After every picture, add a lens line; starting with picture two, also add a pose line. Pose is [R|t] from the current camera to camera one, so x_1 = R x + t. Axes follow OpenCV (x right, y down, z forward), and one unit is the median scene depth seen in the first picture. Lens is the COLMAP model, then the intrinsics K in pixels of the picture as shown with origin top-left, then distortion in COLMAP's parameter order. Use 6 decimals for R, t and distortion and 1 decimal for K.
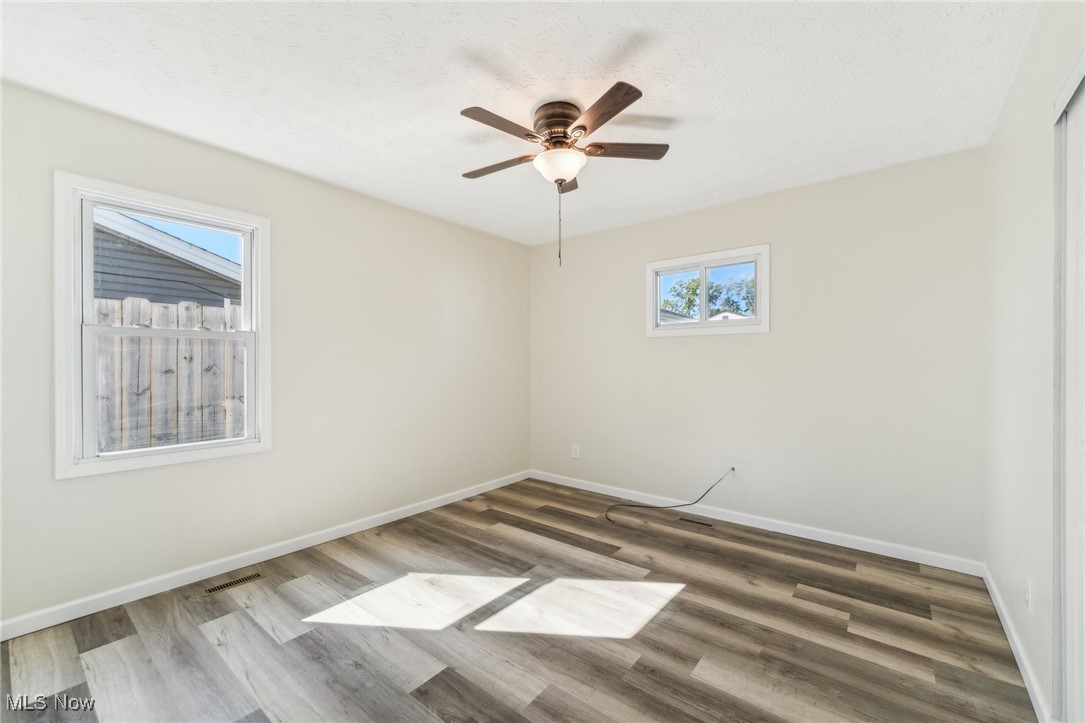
lens RADIAL K [[440.6, 0, 542.9], [0, 440.6, 365.0], [0, 0, 1]] dist [-0.000023, 0.000048]
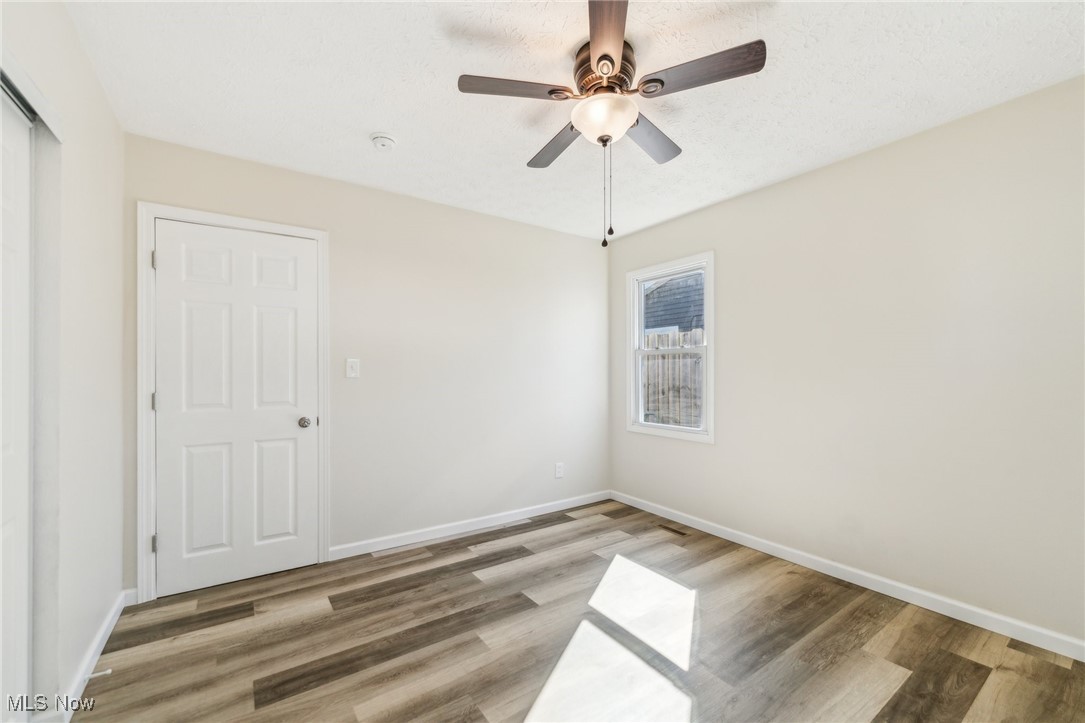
lens RADIAL K [[440.6, 0, 542.9], [0, 440.6, 365.0], [0, 0, 1]] dist [-0.000023, 0.000048]
pose [[-0.277921, -0.014024, -0.960501, 0.753876], [-0.007273, 0.999895, -0.012494, -0.003936], [0.960576, 0.003513, -0.277994, 0.996620]]
